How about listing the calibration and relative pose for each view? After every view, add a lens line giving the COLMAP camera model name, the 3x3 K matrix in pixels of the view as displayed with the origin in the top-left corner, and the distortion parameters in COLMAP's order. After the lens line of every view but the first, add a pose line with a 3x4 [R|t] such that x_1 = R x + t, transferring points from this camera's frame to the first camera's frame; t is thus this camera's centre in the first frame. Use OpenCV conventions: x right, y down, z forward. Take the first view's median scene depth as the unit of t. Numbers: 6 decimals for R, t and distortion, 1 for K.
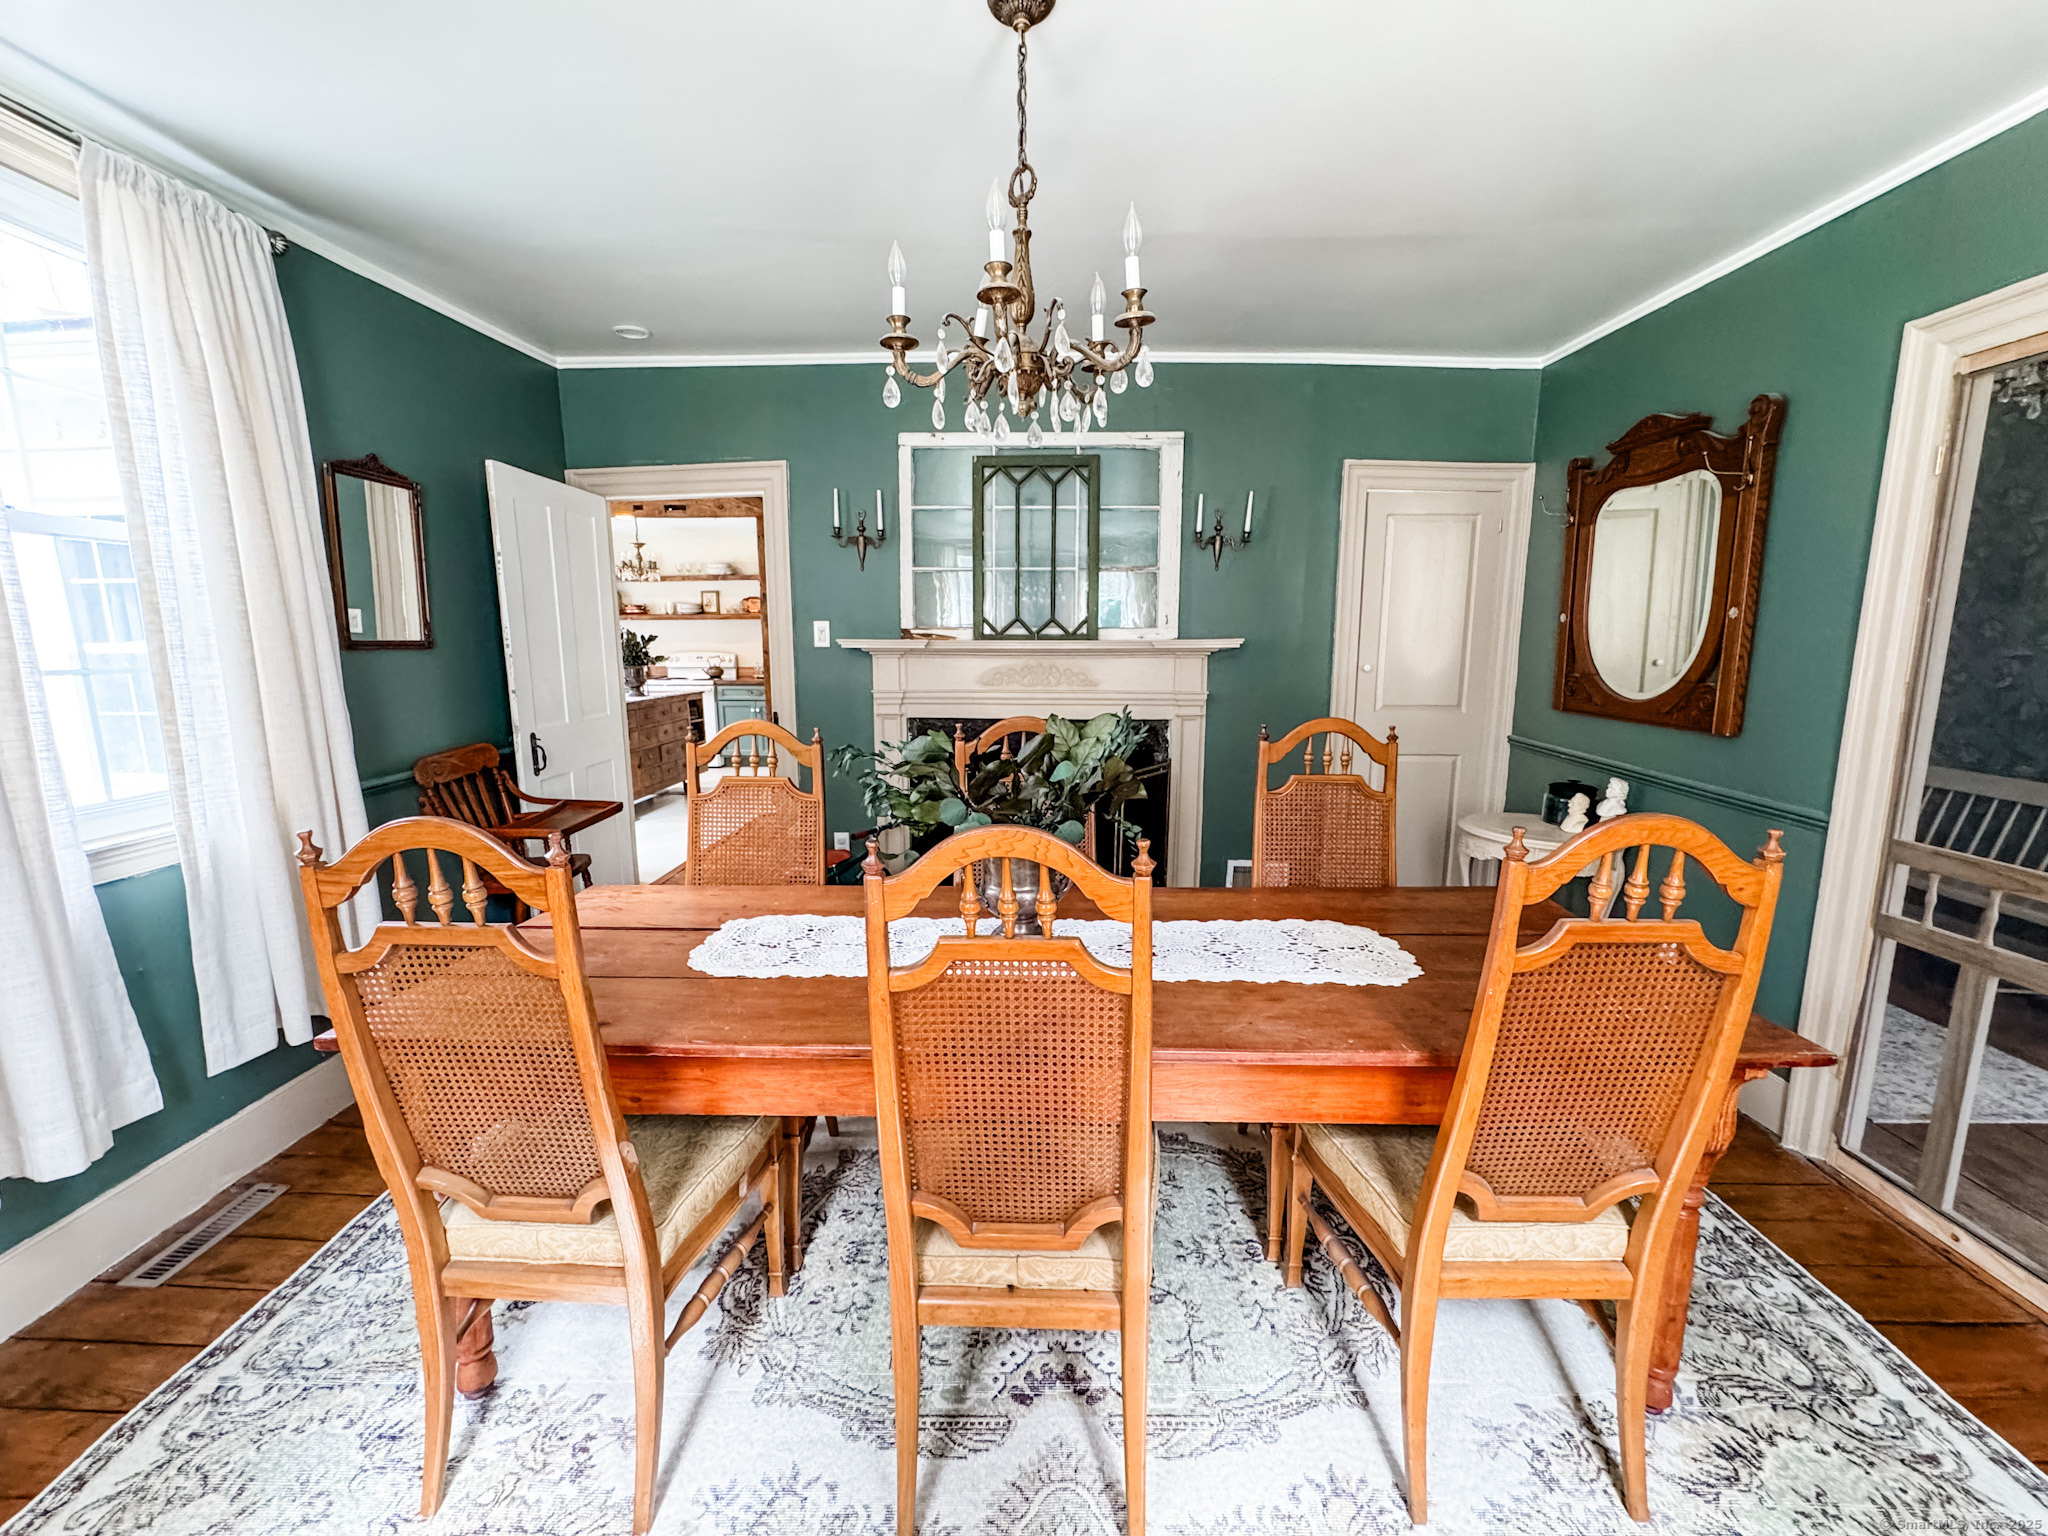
lens RADIAL K [[832.5, 0, 1018.7], [0, 832.5, 767.4], [0, 0, 1]] dist [-0.001840, 0.000257]
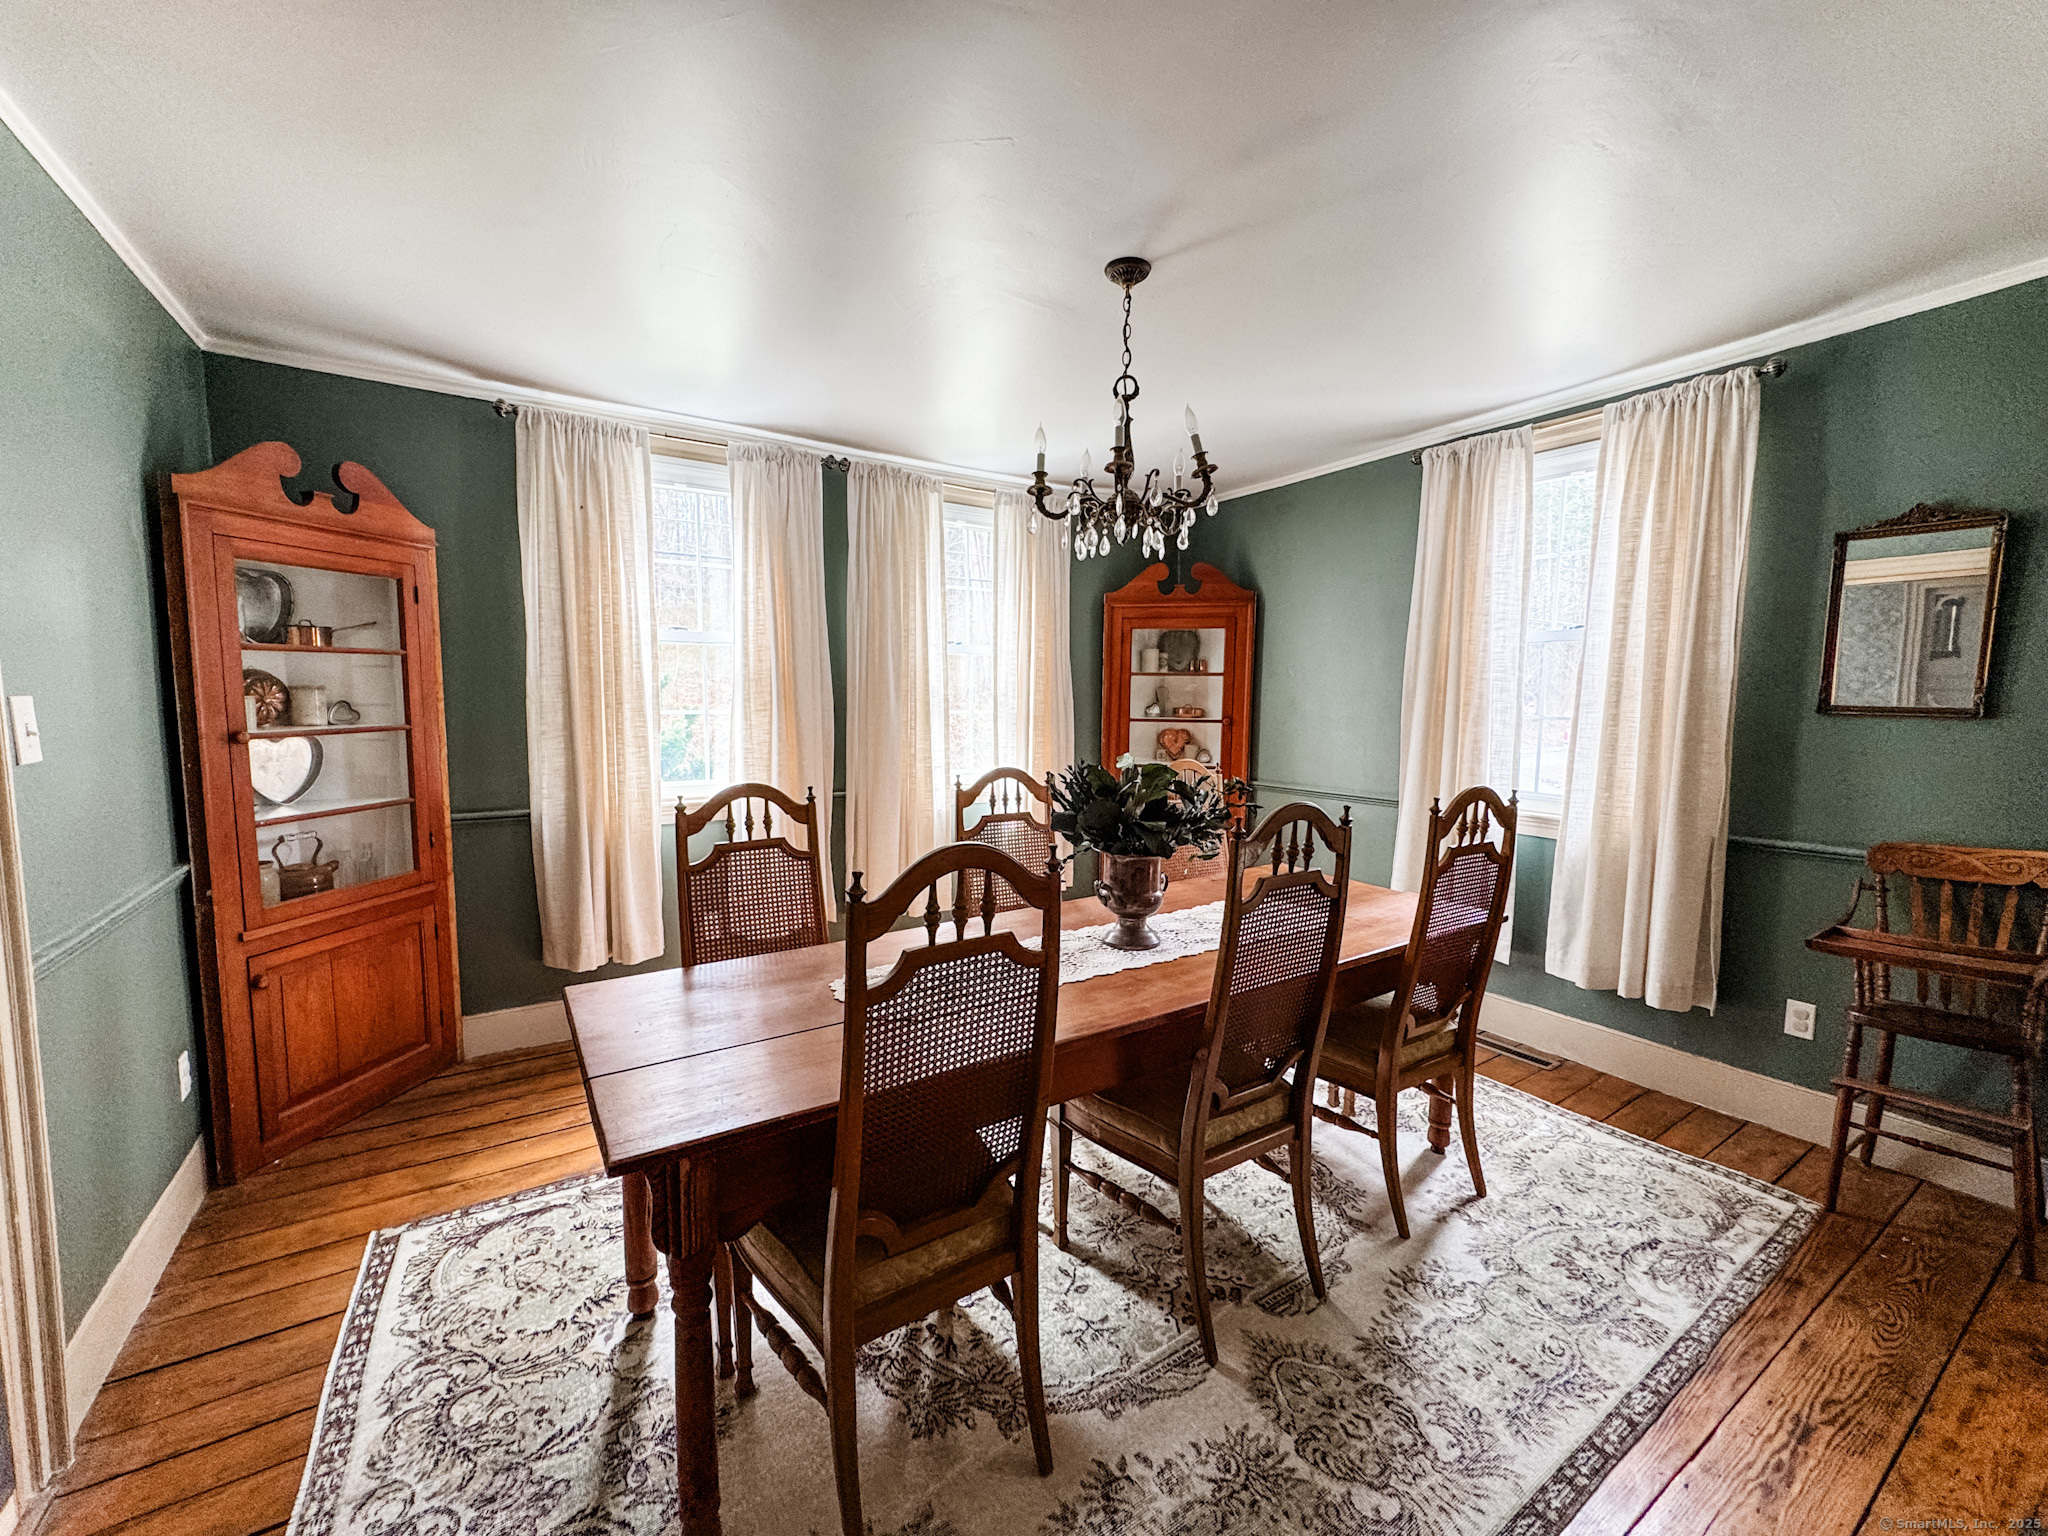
lens RADIAL K [[820.8, 0, 1019.1], [0, 820.8, 766.9], [0, 0, 1]] dist [-0.001661, 0.000043]
pose [[-0.829425, 0.047718, -0.556577, 0.444216], [-0.093040, 0.970628, 0.221867, -0.164975], [0.550816, 0.235806, -0.800623, 0.997463]]
